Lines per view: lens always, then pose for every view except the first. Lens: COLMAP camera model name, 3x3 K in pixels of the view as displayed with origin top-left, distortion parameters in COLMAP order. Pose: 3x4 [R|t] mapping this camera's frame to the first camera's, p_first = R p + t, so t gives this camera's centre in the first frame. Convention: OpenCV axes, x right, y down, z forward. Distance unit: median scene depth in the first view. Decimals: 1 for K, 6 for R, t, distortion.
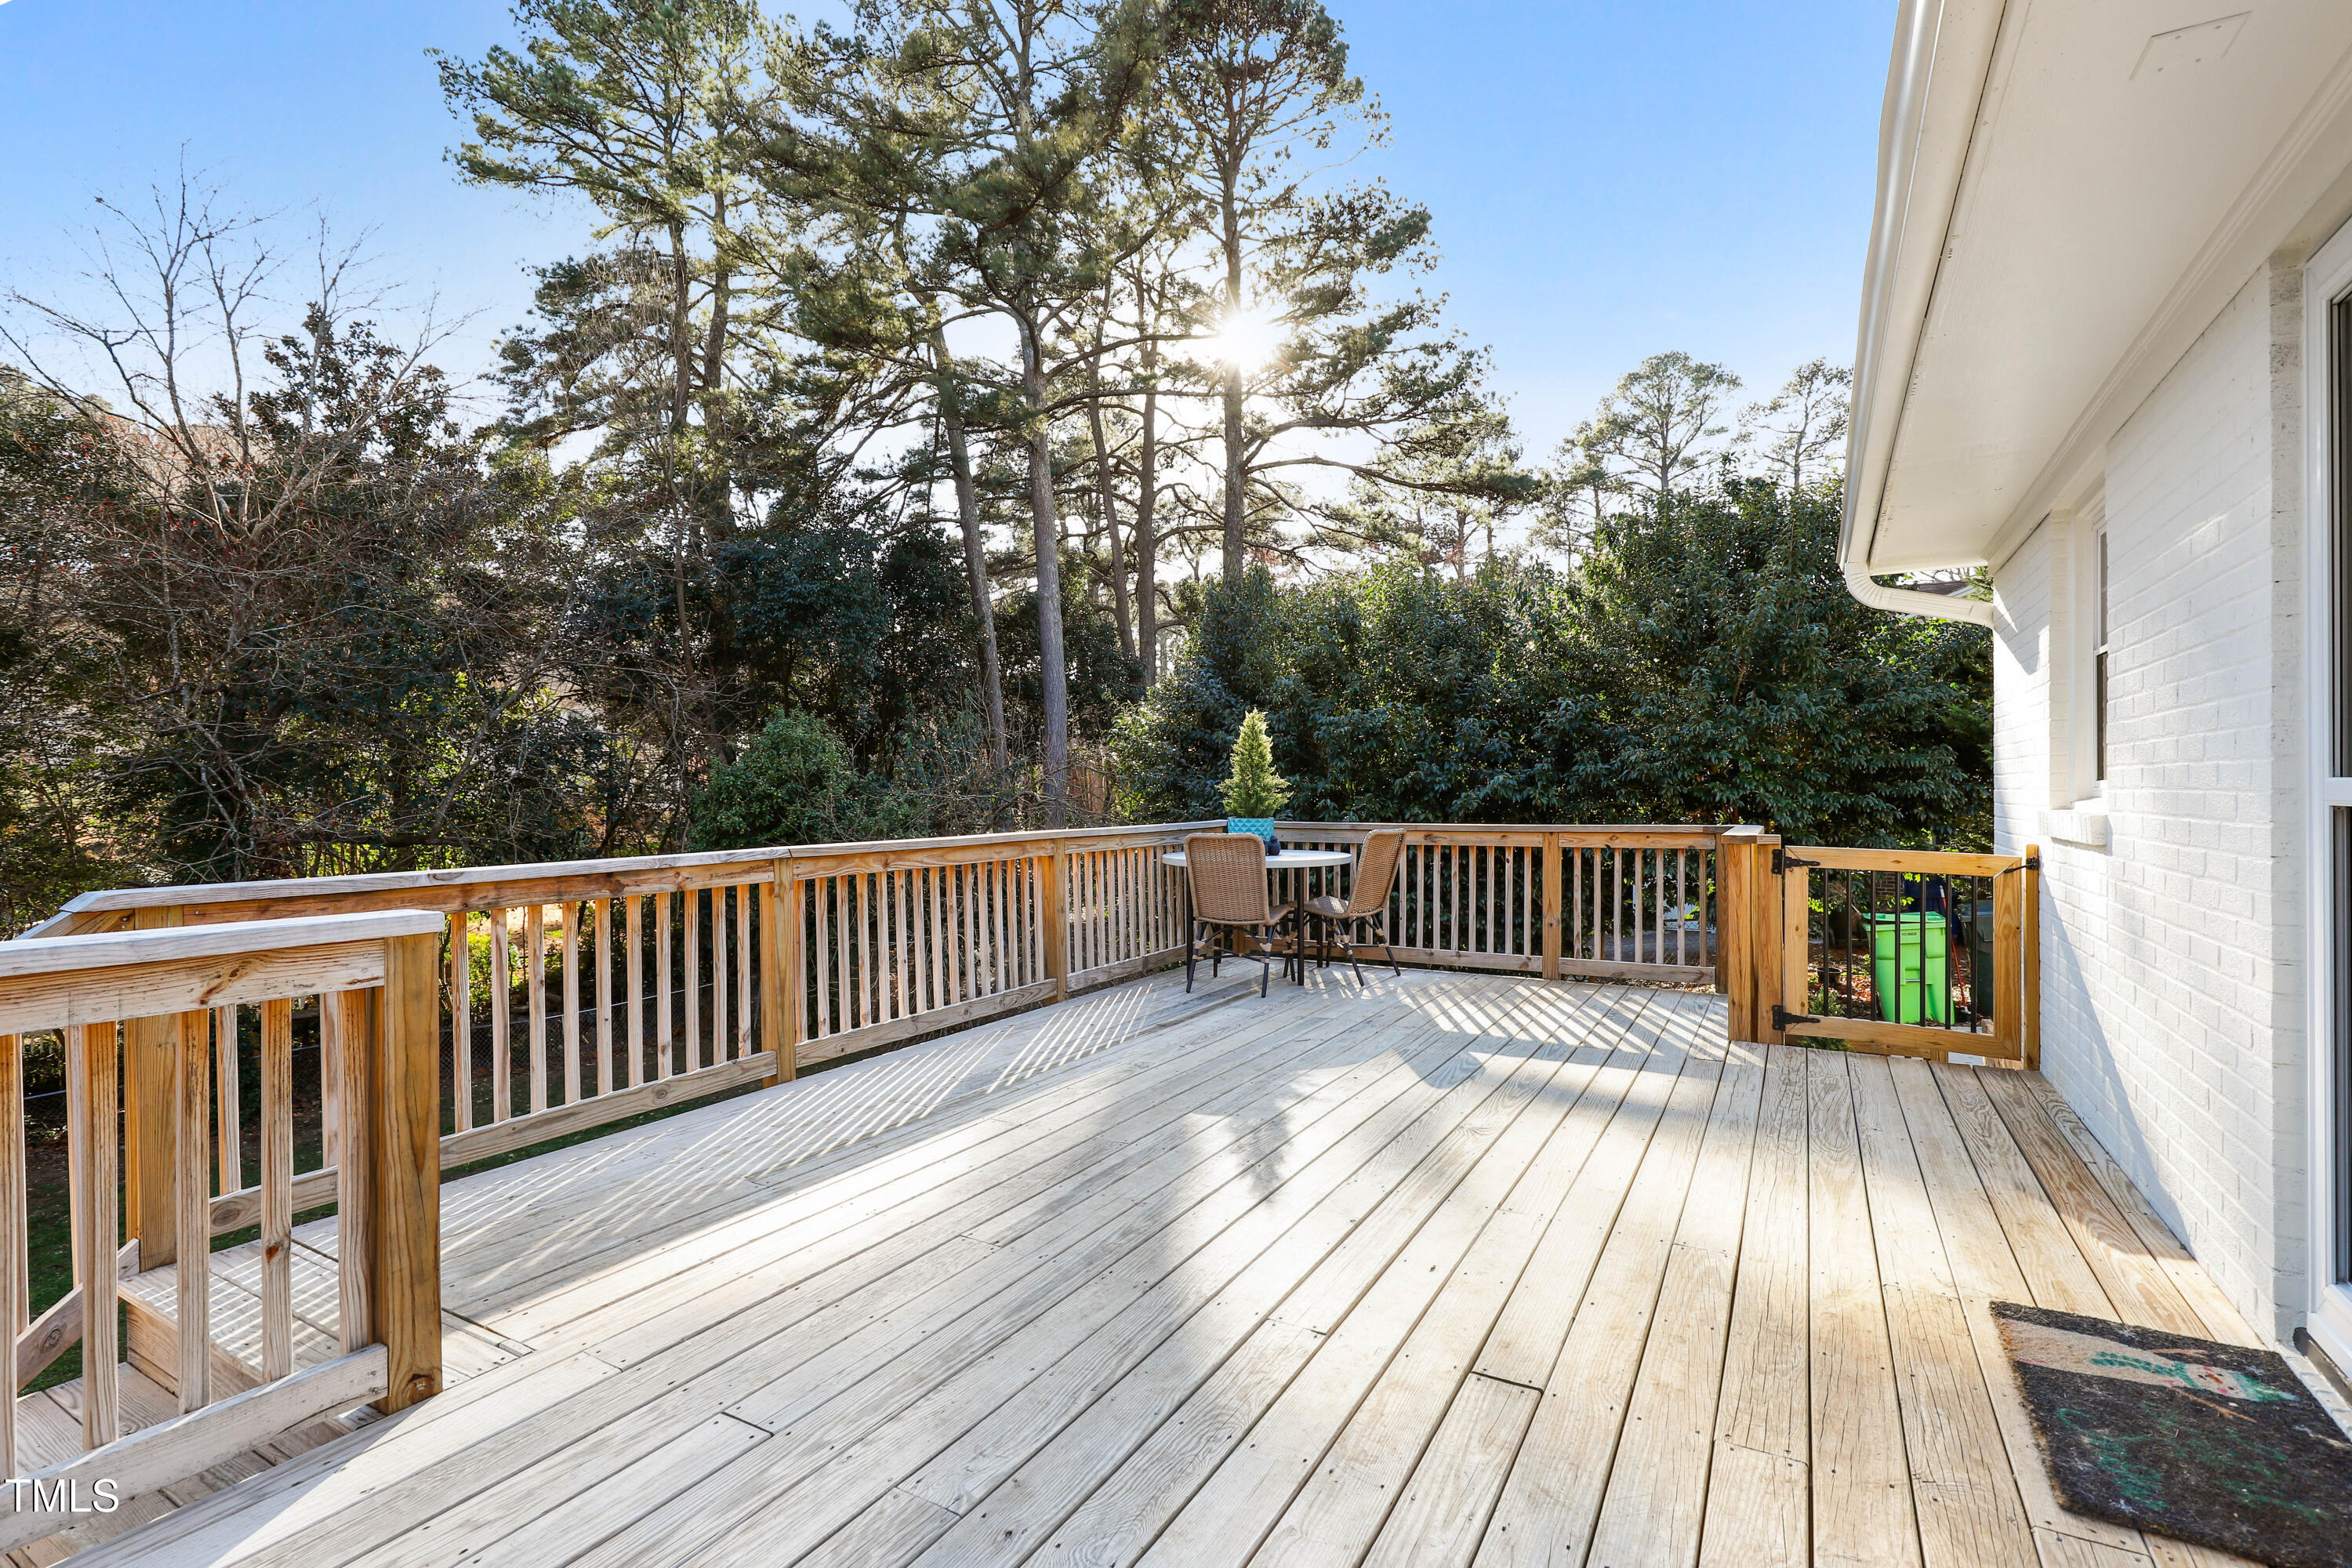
lens RADIAL K [[1066.9, 0, 1182.2], [0, 1066.9, 794.2], [0, 0, 1]] dist [0.002177, 0.000279]
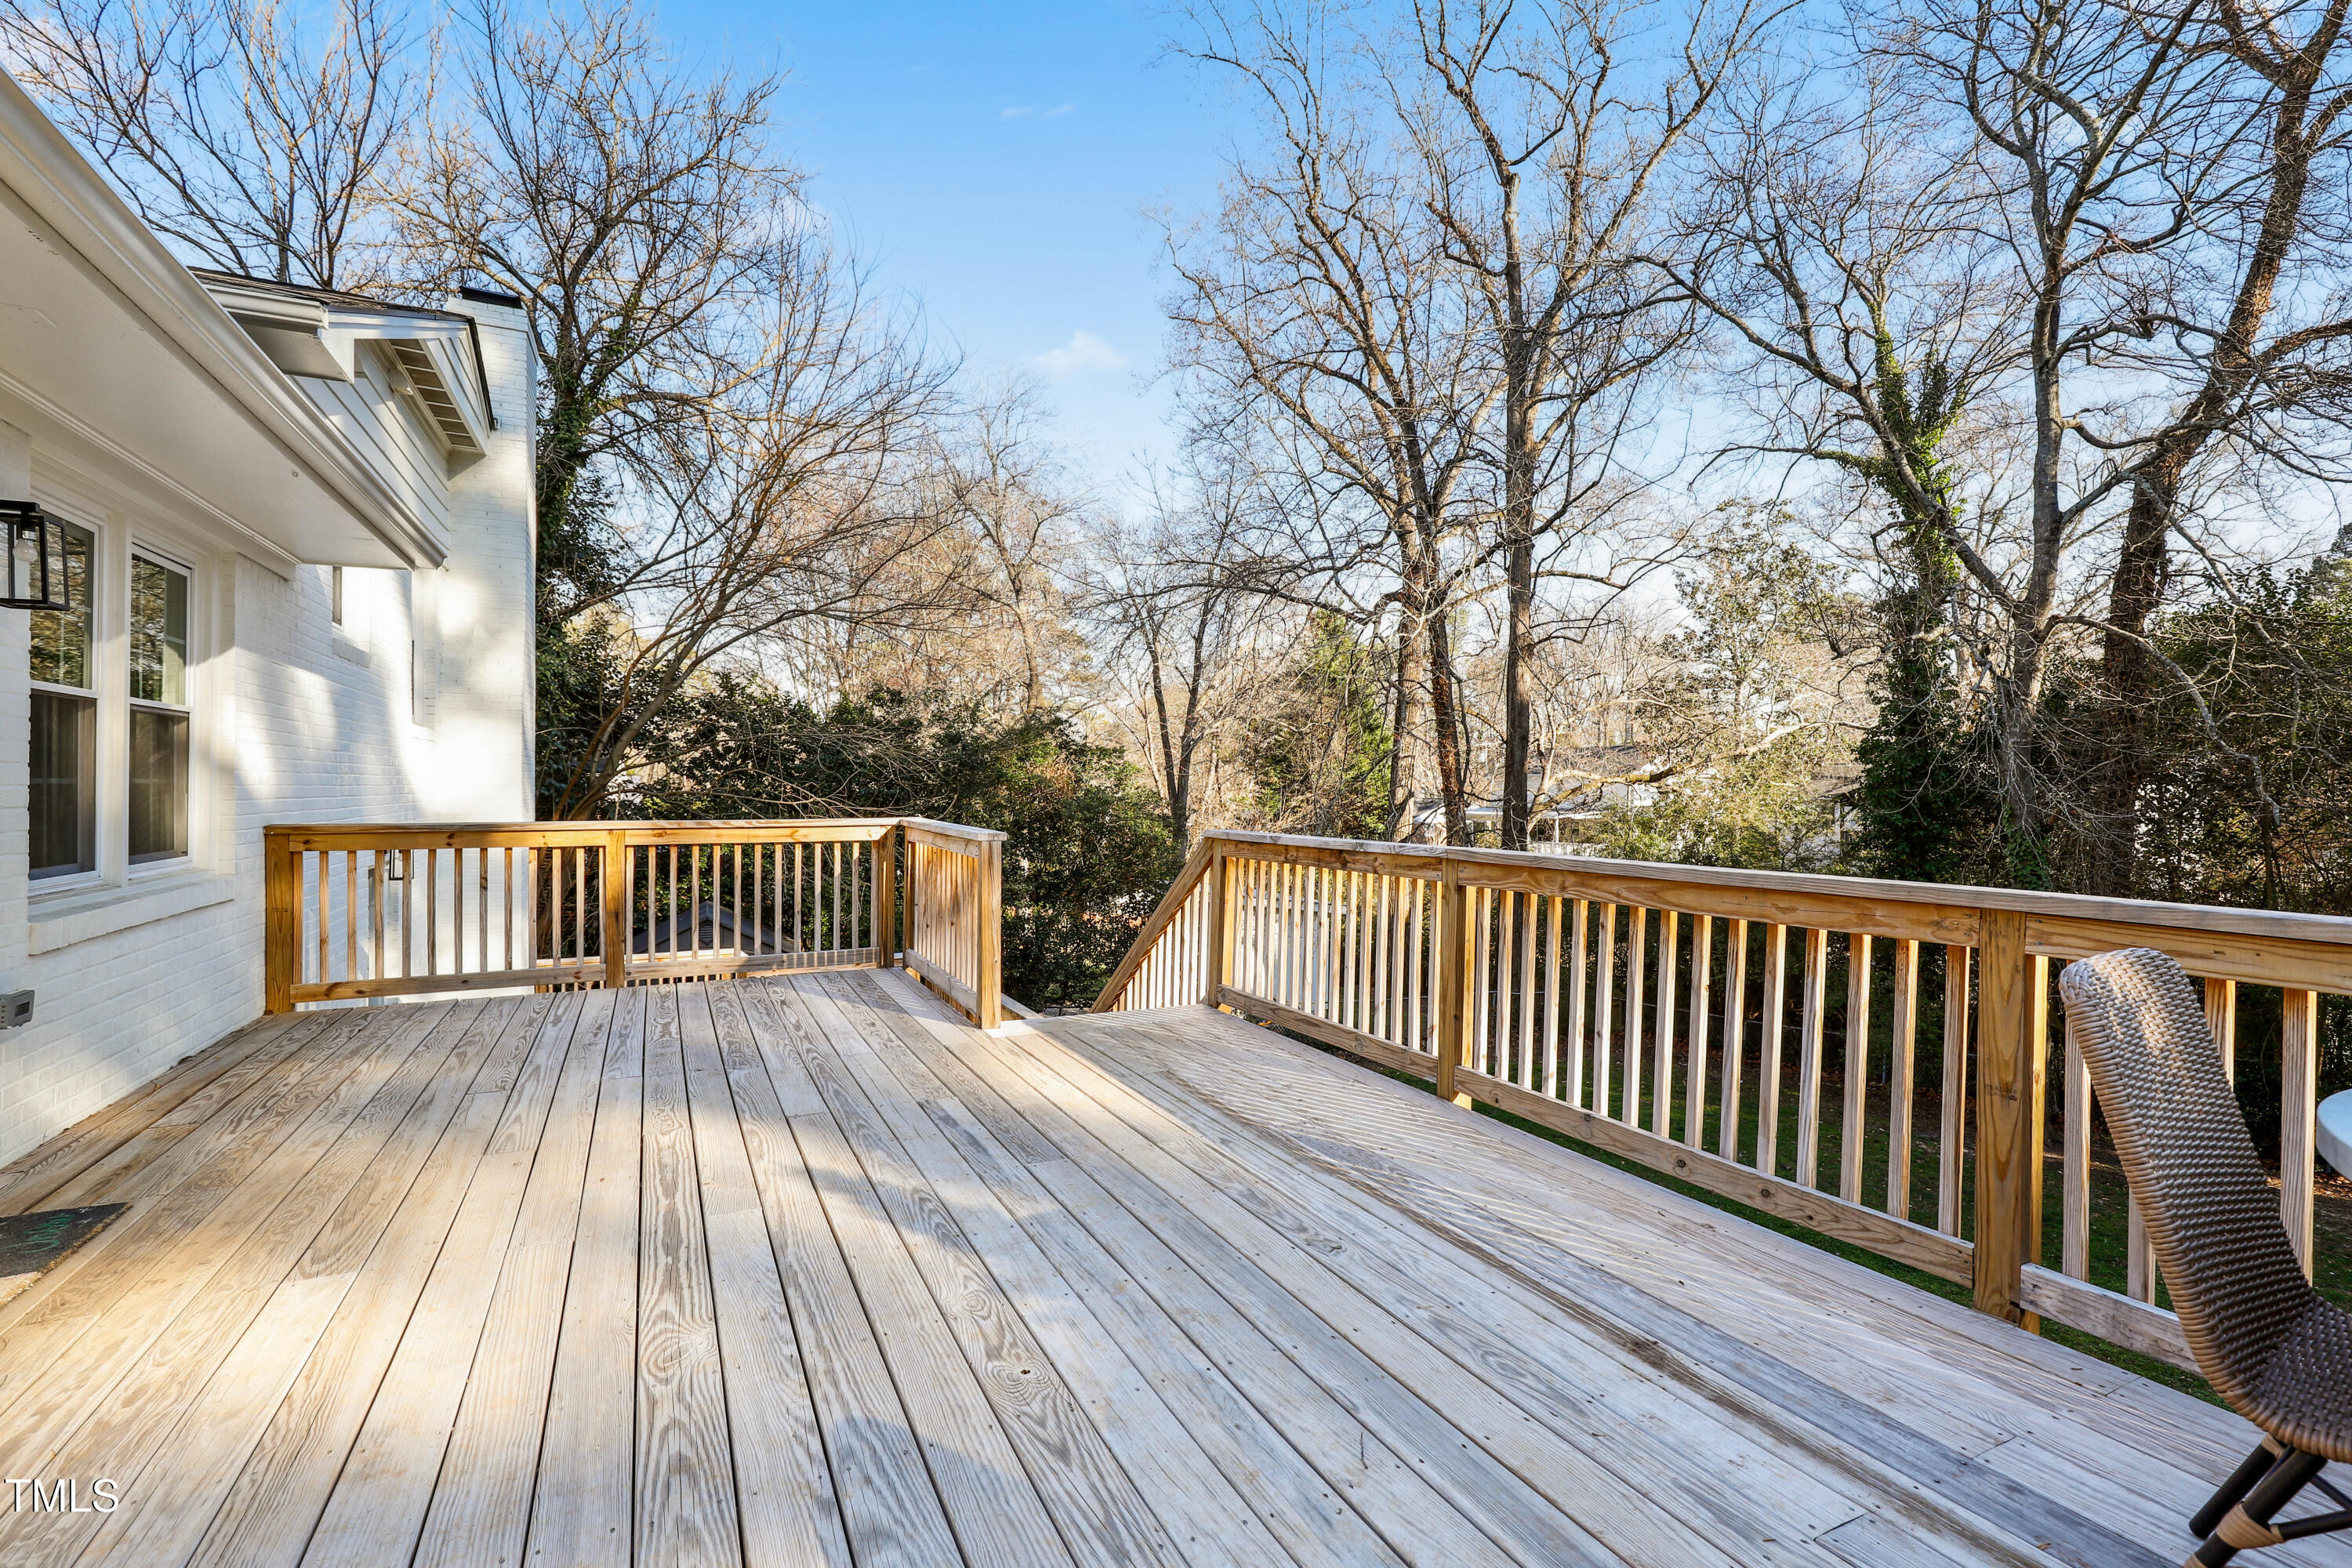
lens RADIAL K [[1066.9, 0, 1182.6], [0, 1066.9, 792.1], [0, 0, 1]] dist [0.002177, 0.000279]
pose [[-0.543796, 0.010379, -0.839153, 0.669260], [-0.004641, 0.999871, 0.015375, -0.012296], [0.839205, 0.012255, -0.543678, 1.658678]]
